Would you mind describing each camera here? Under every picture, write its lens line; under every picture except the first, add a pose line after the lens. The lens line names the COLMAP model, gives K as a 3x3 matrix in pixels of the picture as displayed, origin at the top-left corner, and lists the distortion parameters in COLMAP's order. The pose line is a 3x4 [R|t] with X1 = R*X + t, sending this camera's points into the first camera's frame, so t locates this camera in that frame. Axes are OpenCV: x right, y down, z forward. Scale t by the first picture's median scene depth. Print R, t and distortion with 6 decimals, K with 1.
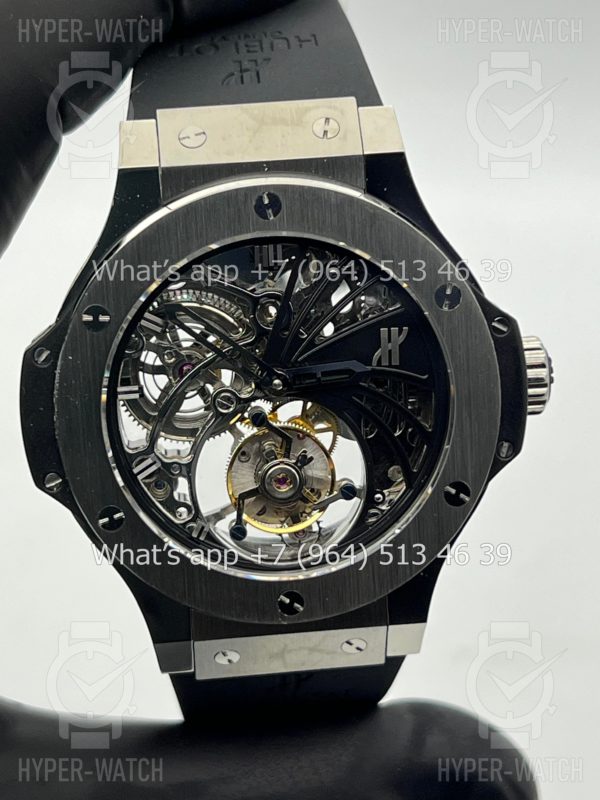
lens RADIAL K [[1825.2, 0, 299.8], [0, 1825.2, 401.0], [0, 0, 1]] dist [0.174613, 0.000000]
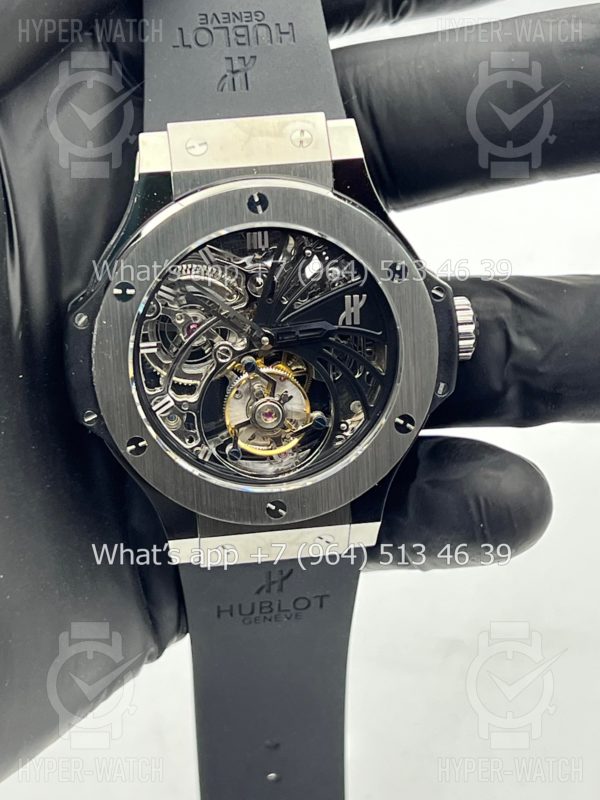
lens RADIAL K [[1825.2, 0, 306.5], [0, 1825.2, 399.0], [0, 0, 1]] dist [0.174613, 0.000000]
pose [[0.999221, -0.007813, 0.038689, -0.032838], [0.004896, 0.997177, 0.074926, -0.063551], [-0.039165, -0.074678, 0.996438, -0.279934]]
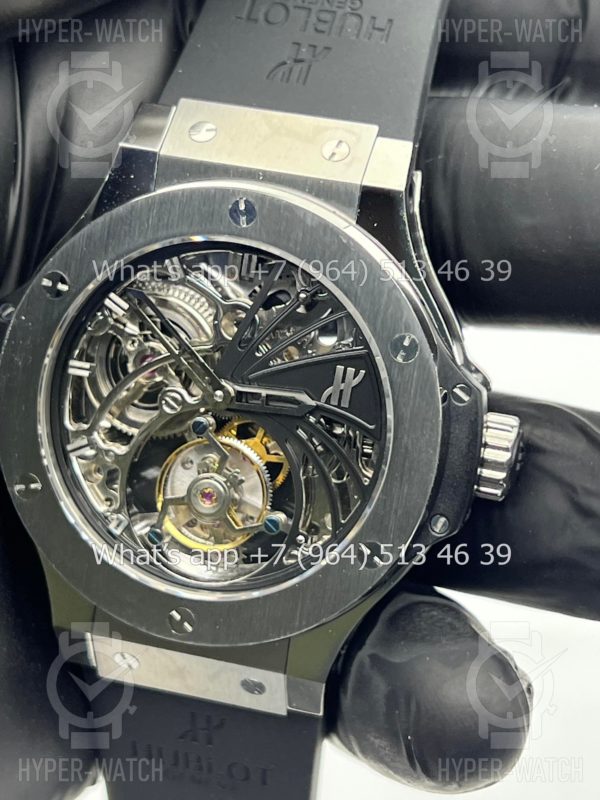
lens RADIAL K [[1825.2, 0, 315.4], [0, 1825.2, 397.8], [0, 0, 1]] dist [0.174613, 0.000000]
pose [[0.933765, 0.238871, -0.266504, 0.289921], [-0.250093, 0.968185, -0.008465, -0.012604], [0.256003, 0.074555, 0.963797, 0.081088]]
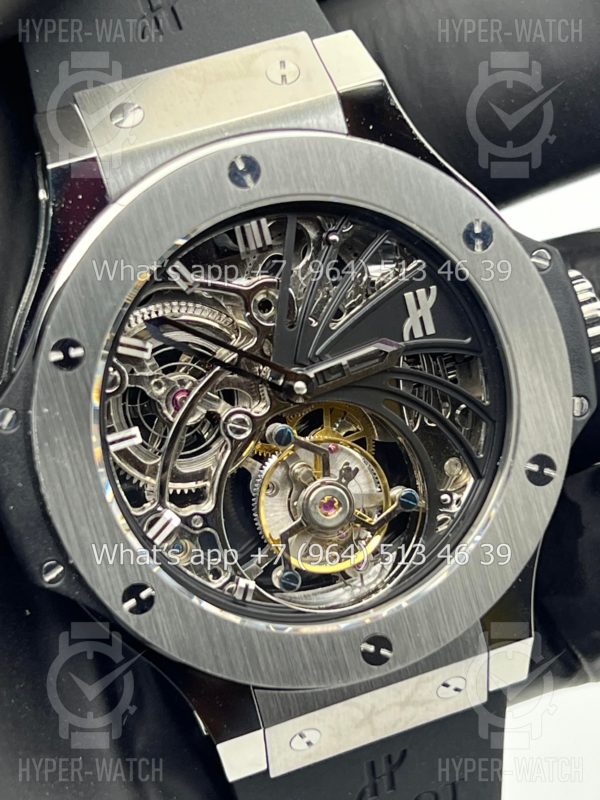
lens RADIAL K [[1825.2, 0, 287.2], [0, 1825.2, 395.5], [0, 0, 1]] dist [0.174613, 0.000000]
pose [[0.966403, -0.224848, 0.124531, -0.117905], [0.232413, 0.971342, -0.049790, 0.032751], [-0.109767, 0.077060, 0.990966, 0.198036]]
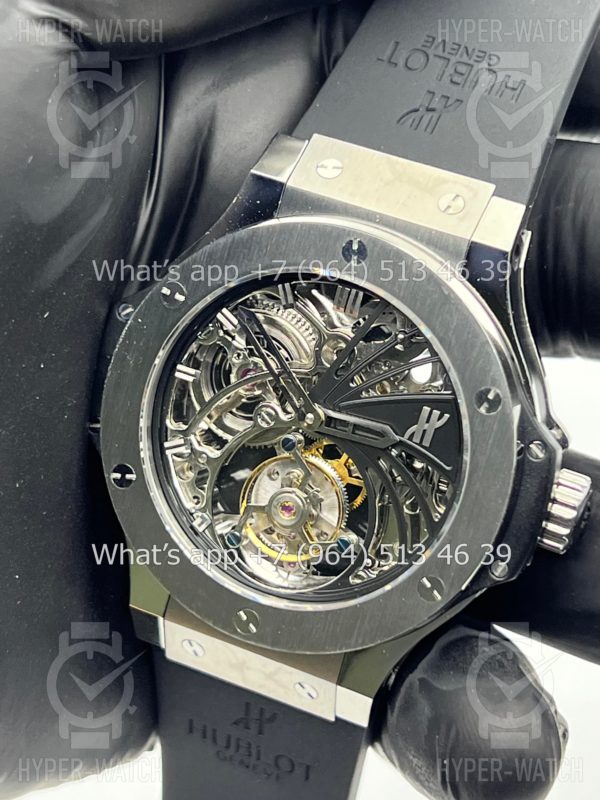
lens RADIAL K [[1825.2, 0, 298.7], [0, 1825.2, 396.9], [0, 0, 1]] dist [0.174613, 0.000000]
pose [[0.869046, 0.371725, -0.326465, 0.309443], [-0.378551, 0.924488, 0.044957, -0.063409], [0.318525, 0.084514, 0.944140, 0.027532]]
